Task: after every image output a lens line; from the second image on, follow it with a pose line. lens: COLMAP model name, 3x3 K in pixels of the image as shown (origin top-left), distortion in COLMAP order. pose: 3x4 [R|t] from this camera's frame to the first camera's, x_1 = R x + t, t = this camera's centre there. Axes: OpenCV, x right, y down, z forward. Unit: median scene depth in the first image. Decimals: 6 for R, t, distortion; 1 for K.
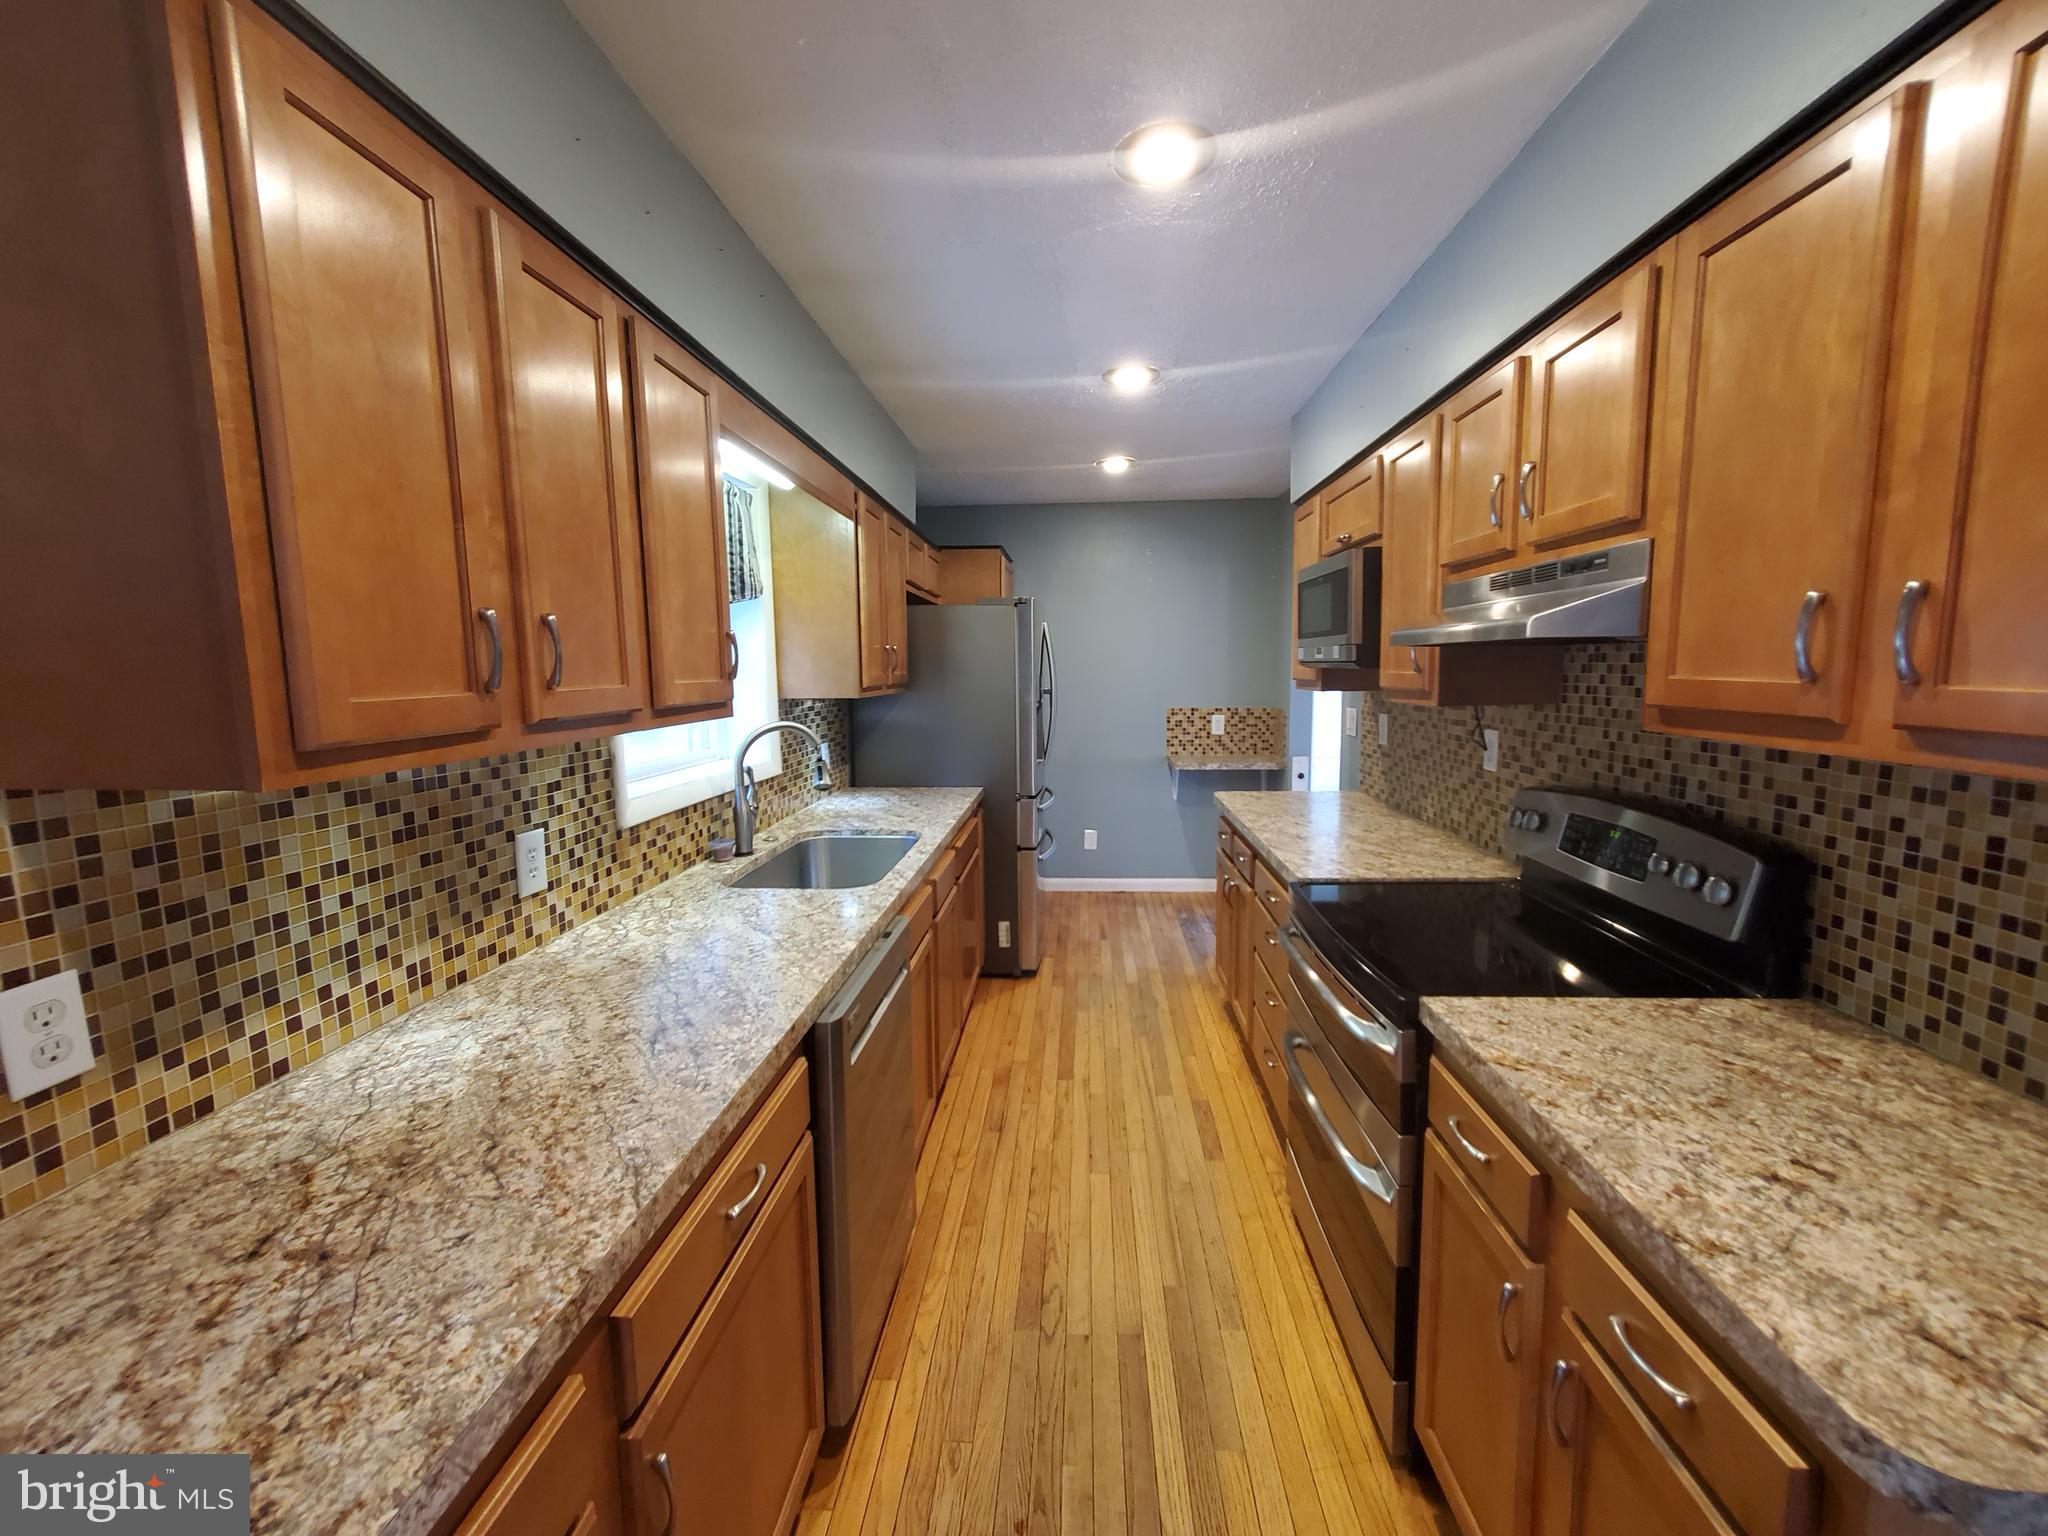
lens RADIAL K [[816.9, 0, 1051.0], [0, 816.9, 758.4], [0, 0, 1]] dist [0.009226, -0.002049]
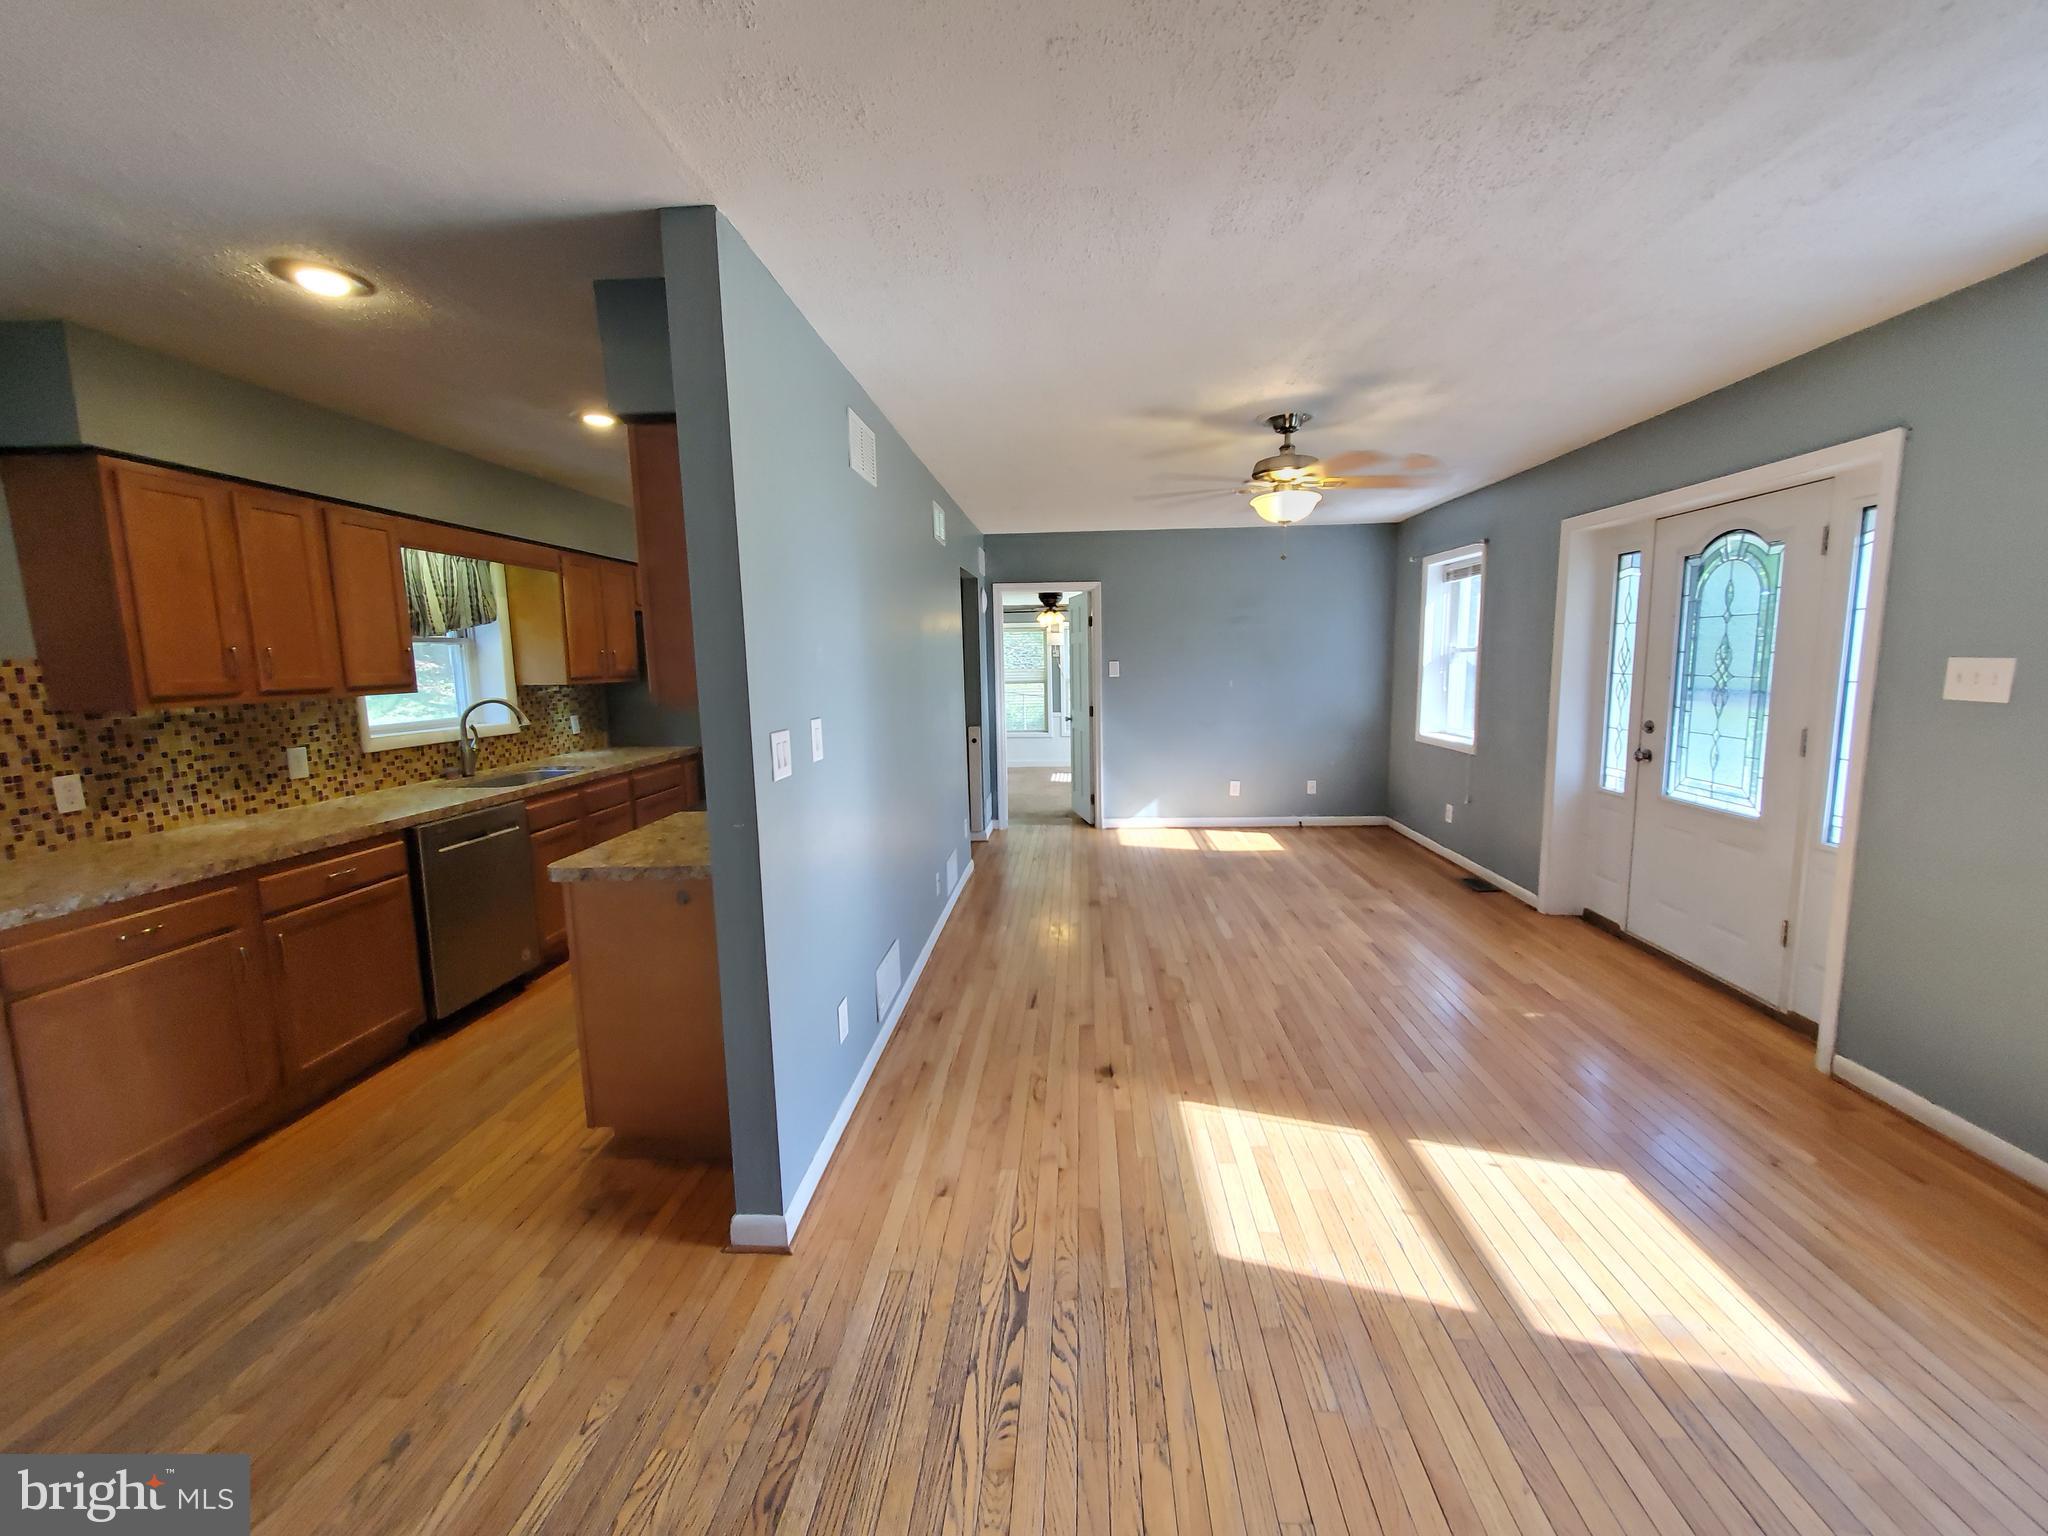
lens RADIAL K [[816.9, 0, 1038.3], [0, 816.9, 758.3], [0, 0, 1]] dist [0.009226, -0.002049]
pose [[0.999956, -0.007508, -0.005707, 1.384453], [0.007565, 0.999921, 0.010055, 0.121420], [0.005631, -0.010097, 0.999933, -1.177901]]
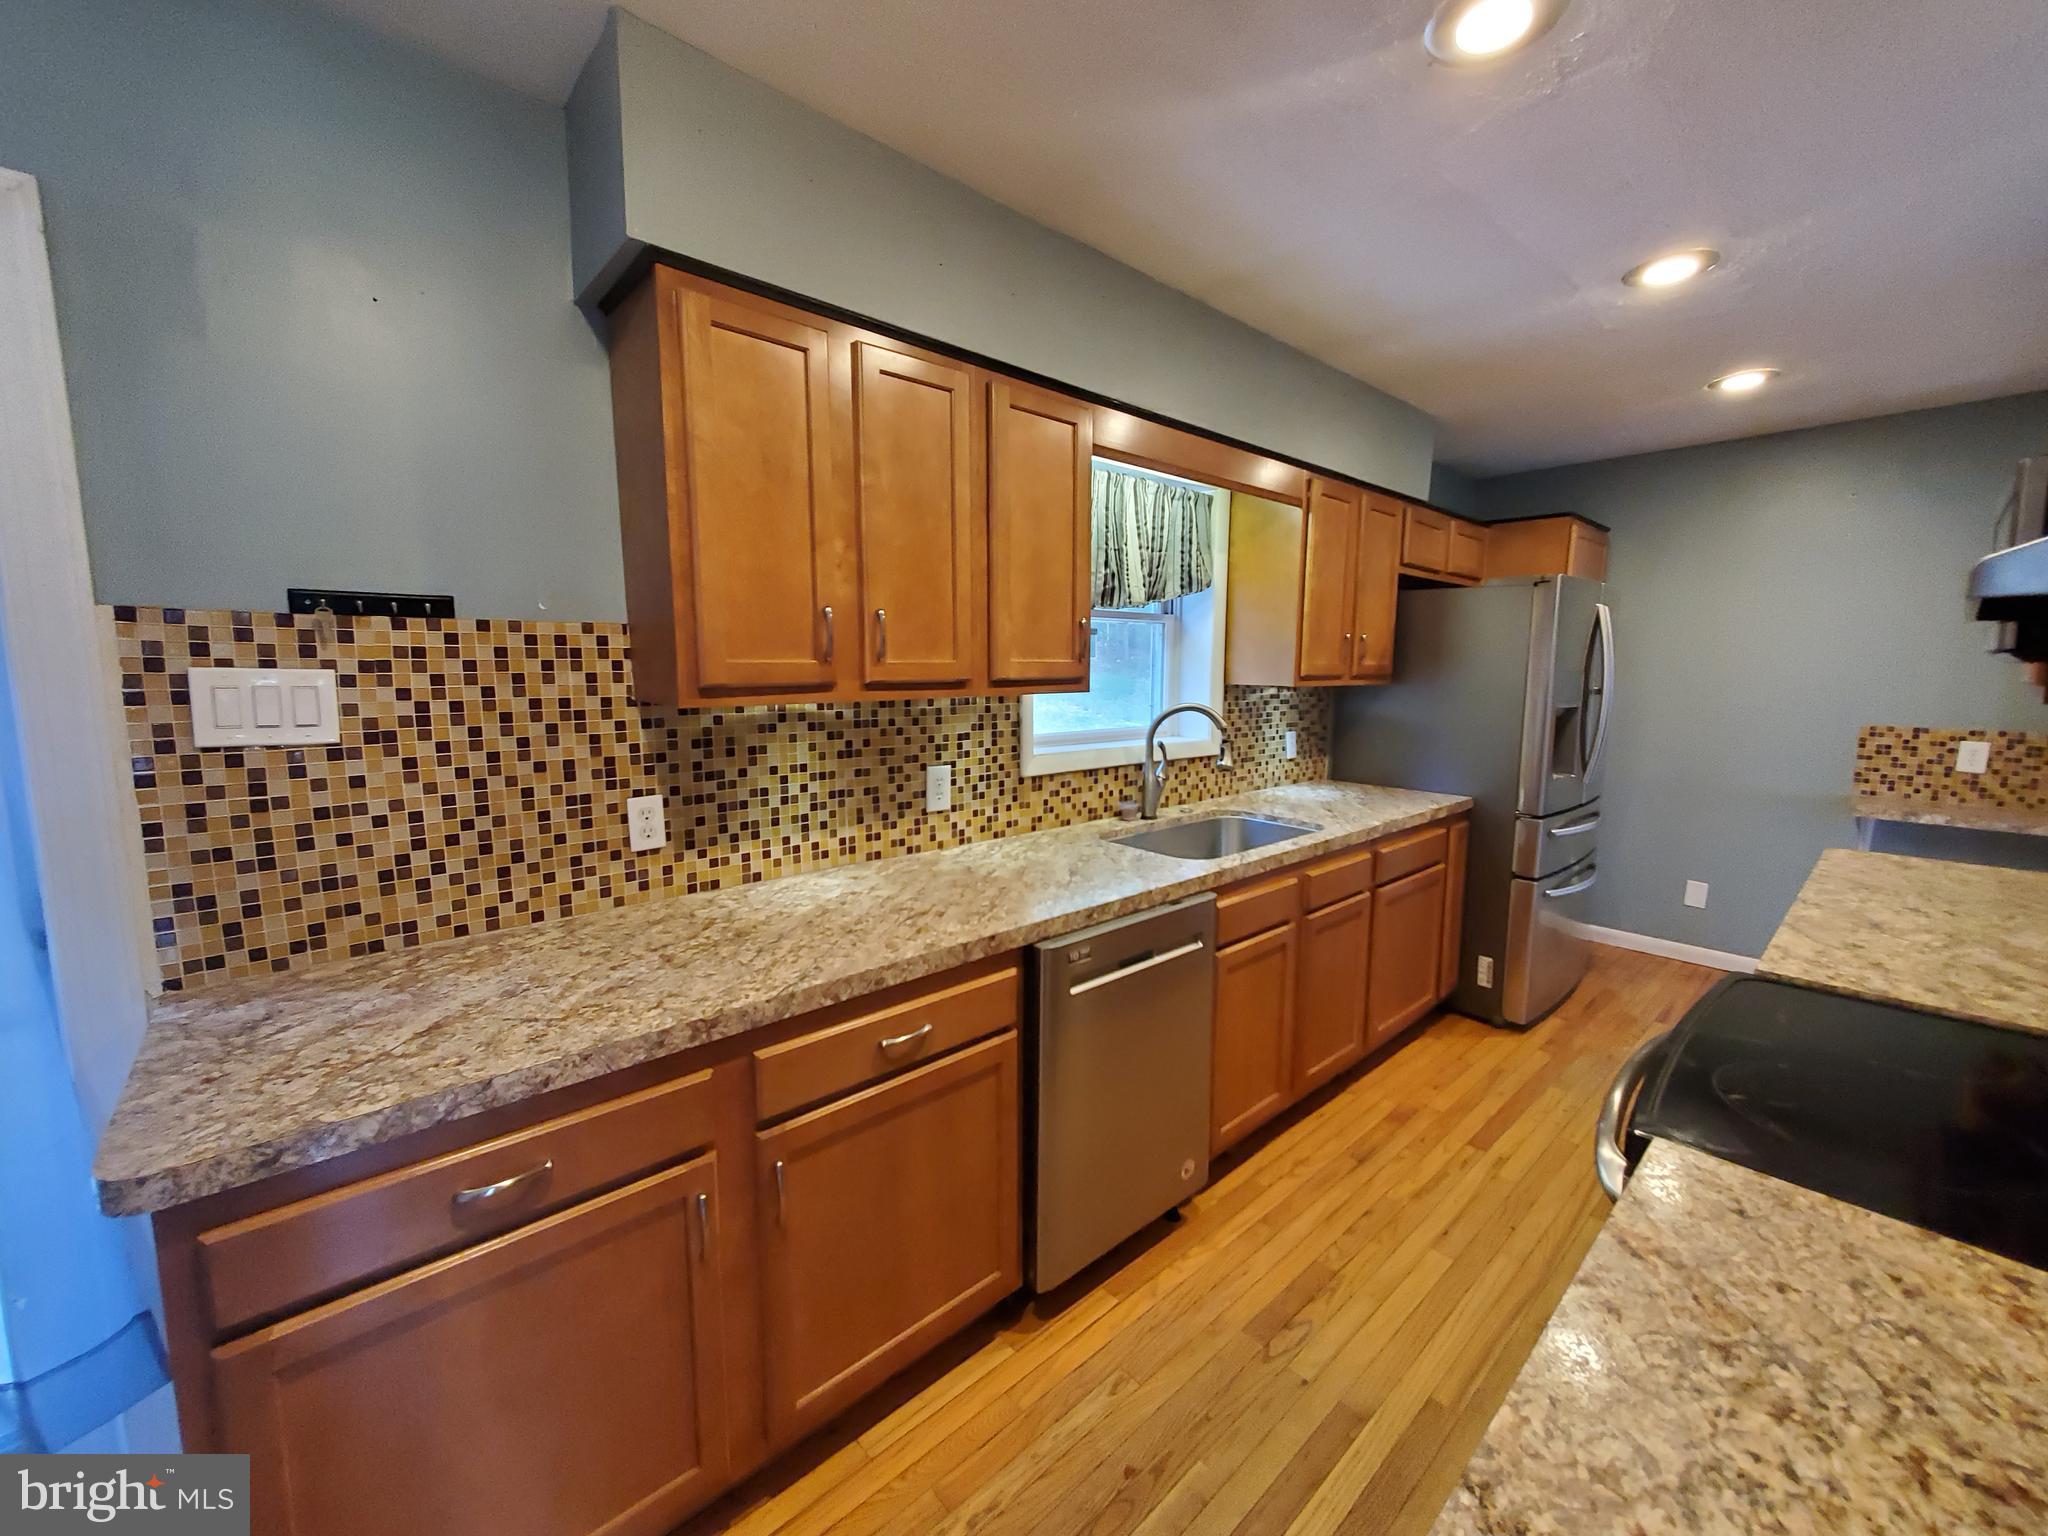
lens RADIAL K [[816.9, 0, 1039.1], [0, 816.9, 758.9], [0, 0, 1]] dist [0.009226, -0.002049]
pose [[0.707172, 0.098608, -0.700132, 0.513089], [-0.093863, 0.994555, 0.045268, -0.002481], [0.700784, 0.033704, 0.712577, 0.141592]]
